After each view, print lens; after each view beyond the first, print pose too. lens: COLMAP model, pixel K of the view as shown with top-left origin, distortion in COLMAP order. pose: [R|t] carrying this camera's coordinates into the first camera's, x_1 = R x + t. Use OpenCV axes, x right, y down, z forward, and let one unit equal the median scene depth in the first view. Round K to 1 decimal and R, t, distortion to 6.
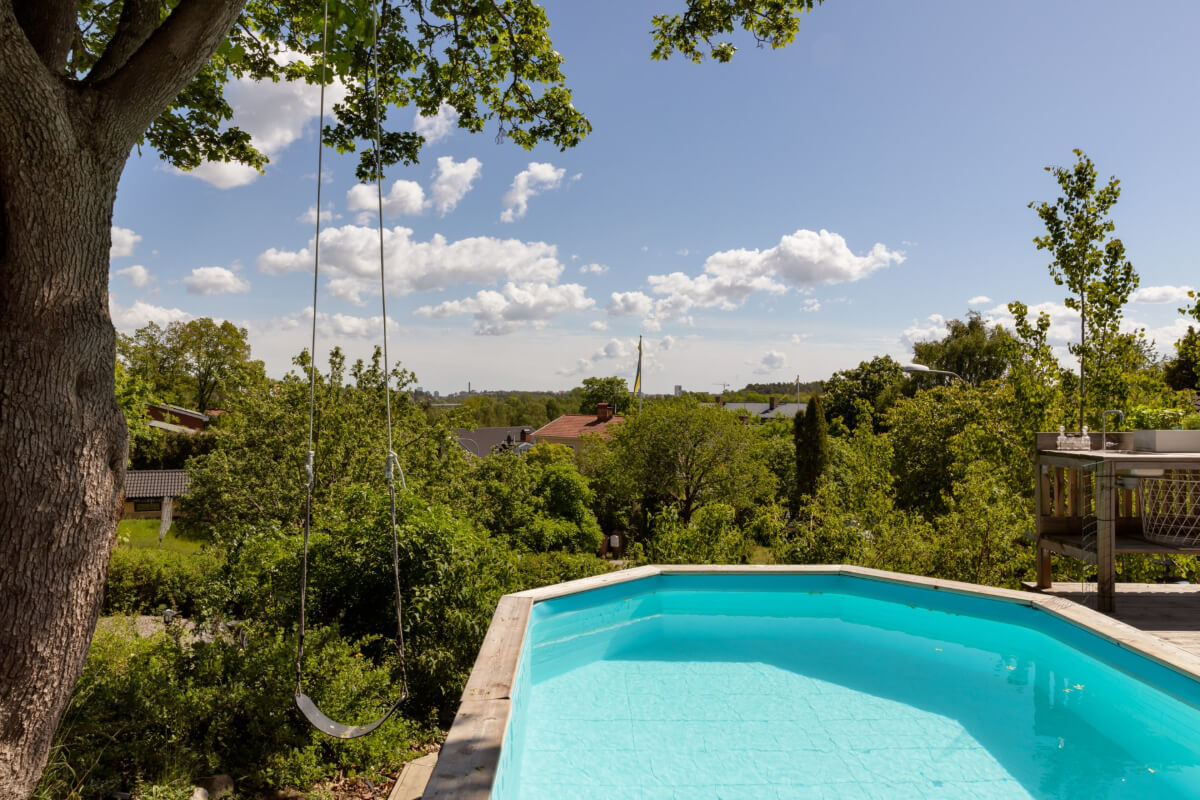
lens RADIAL K [[858.2, 0, 600.3], [0, 858.2, 395.2], [0, 0, 1]] dist [0.004711, 0.003259]
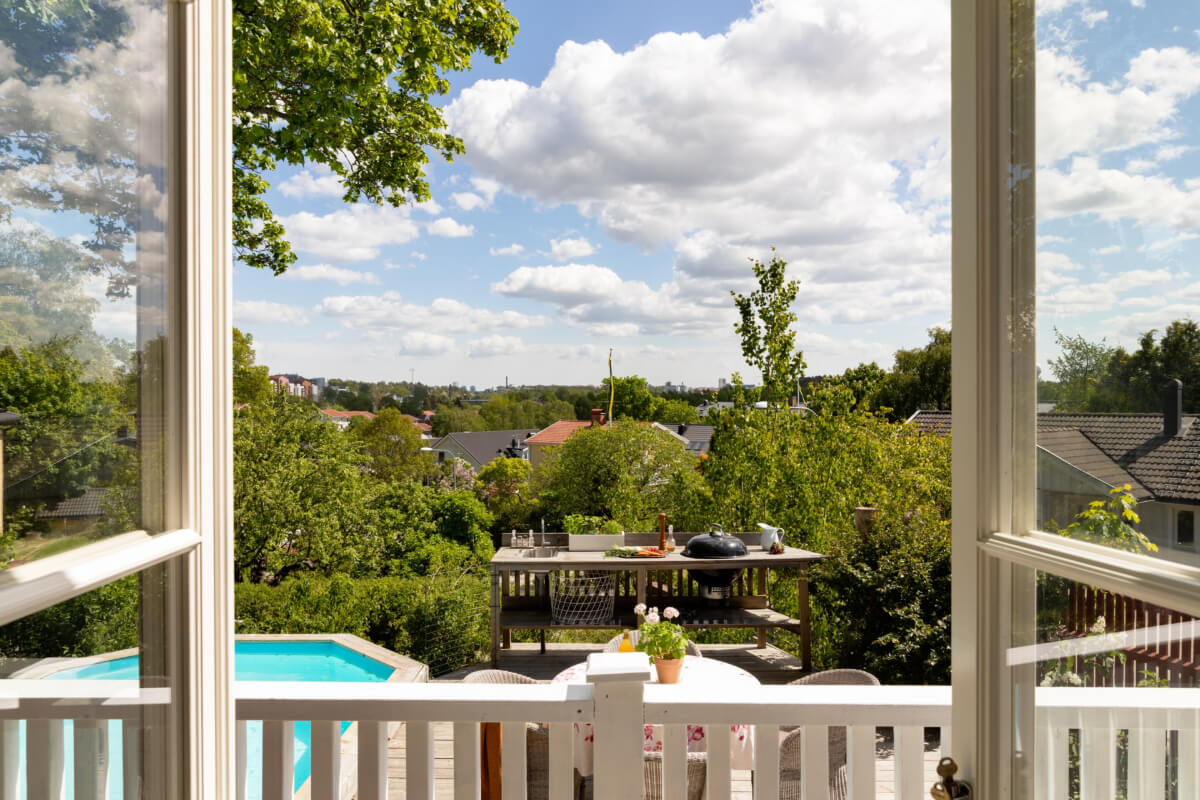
lens RADIAL K [[858.2, 0, 600.3], [0, 858.2, 395.2], [0, 0, 1]] dist [0.004711, 0.003259]
pose [[0.999993, -0.003532, -0.001159, 0.141877], [0.003526, 0.999981, -0.005117, -0.035459], [0.001177, 0.005113, 0.999986, -0.076336]]
